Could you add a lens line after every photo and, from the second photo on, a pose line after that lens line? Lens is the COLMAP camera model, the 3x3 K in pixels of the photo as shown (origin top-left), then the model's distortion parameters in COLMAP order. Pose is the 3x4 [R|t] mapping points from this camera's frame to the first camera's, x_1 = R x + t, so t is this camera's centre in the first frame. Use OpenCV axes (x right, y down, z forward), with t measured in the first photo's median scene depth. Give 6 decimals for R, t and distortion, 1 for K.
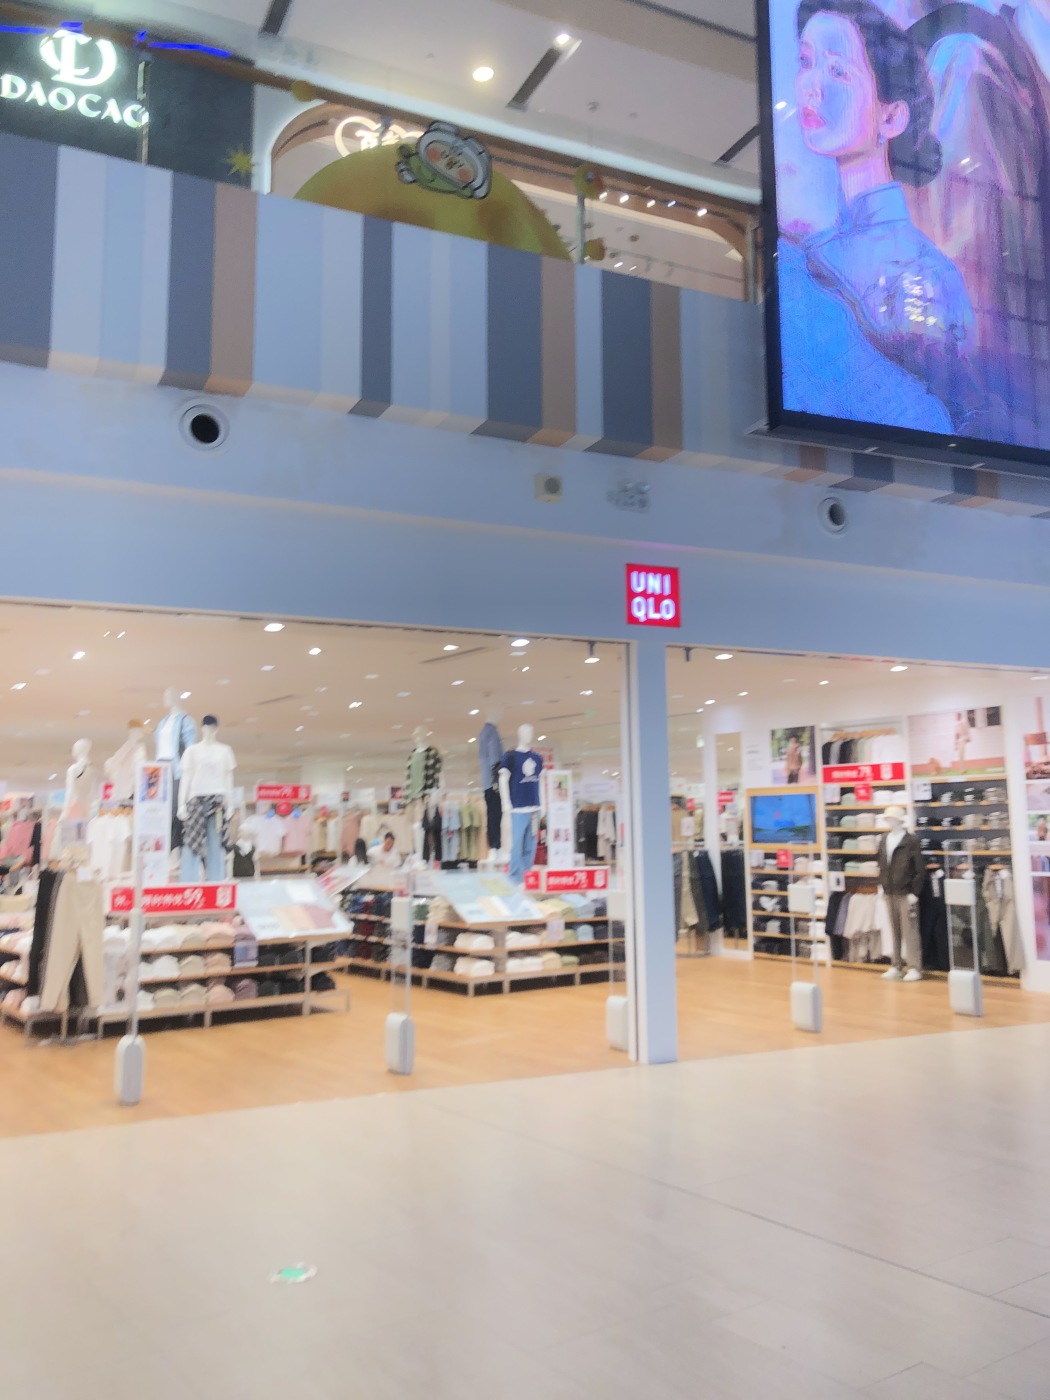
lens RADIAL K [[1127.8, 0, 570.5], [0, 1127.8, 704.8], [0, 0, 1]] dist [-0.032051, -0.001462]
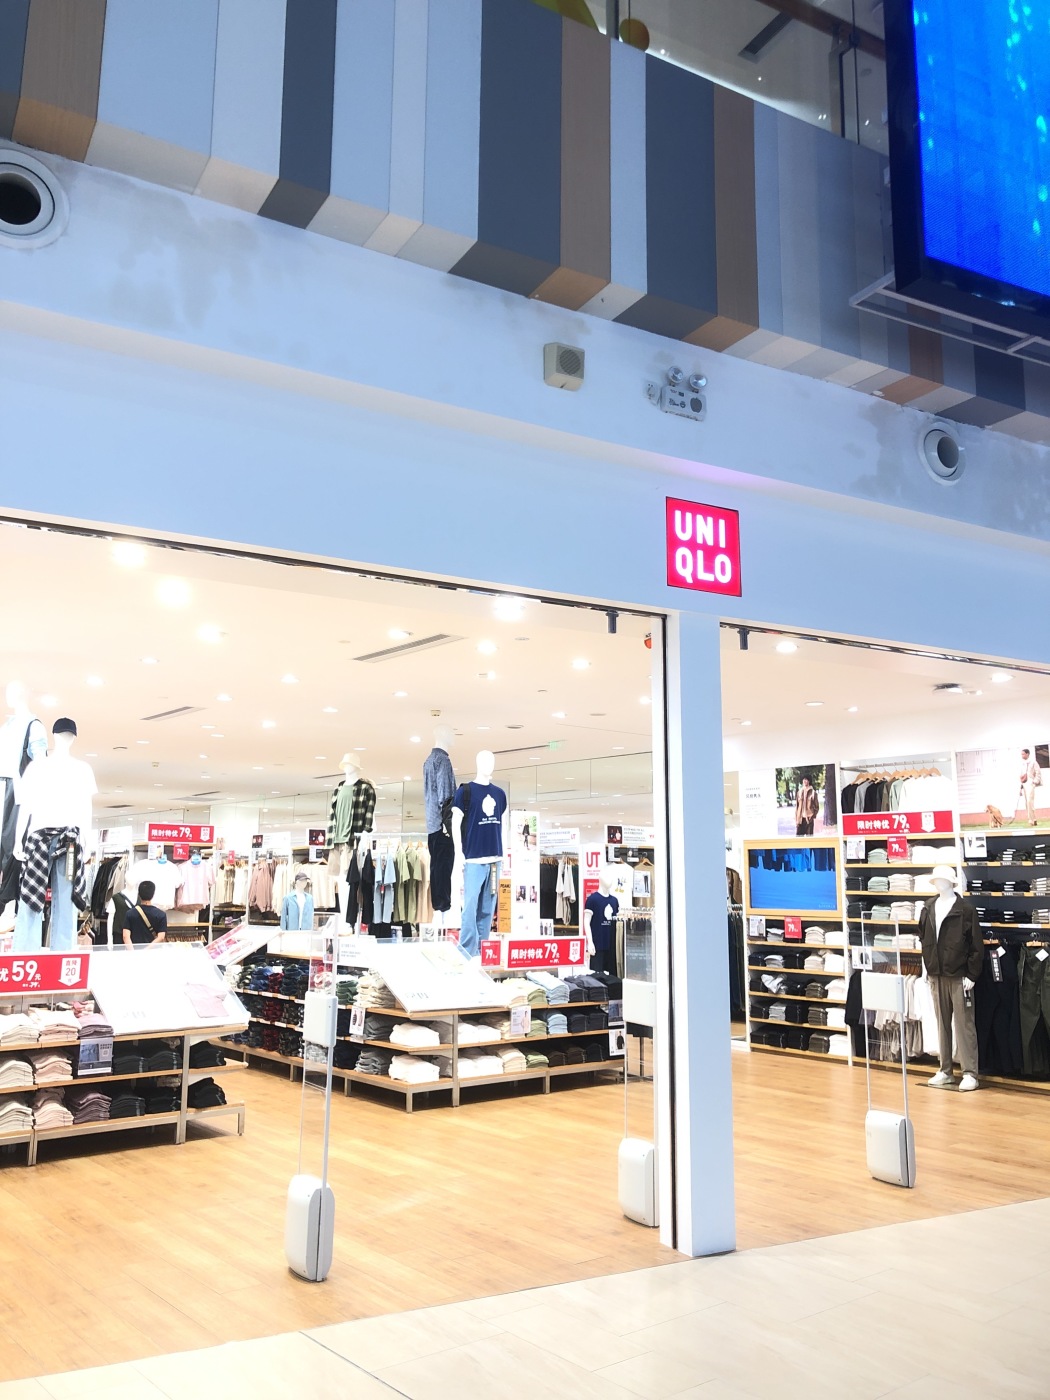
lens RADIAL K [[1135.6, 0, 525.0], [0, 1135.6, 700.0], [0, 0, 1]] dist [-0.052739, 0.063727]
pose [[0.999403, 0.025007, 0.023846, -0.033374], [-0.023763, 0.998409, -0.051131, 0.022850], [-0.025087, 0.050533, 0.998407, 0.220300]]
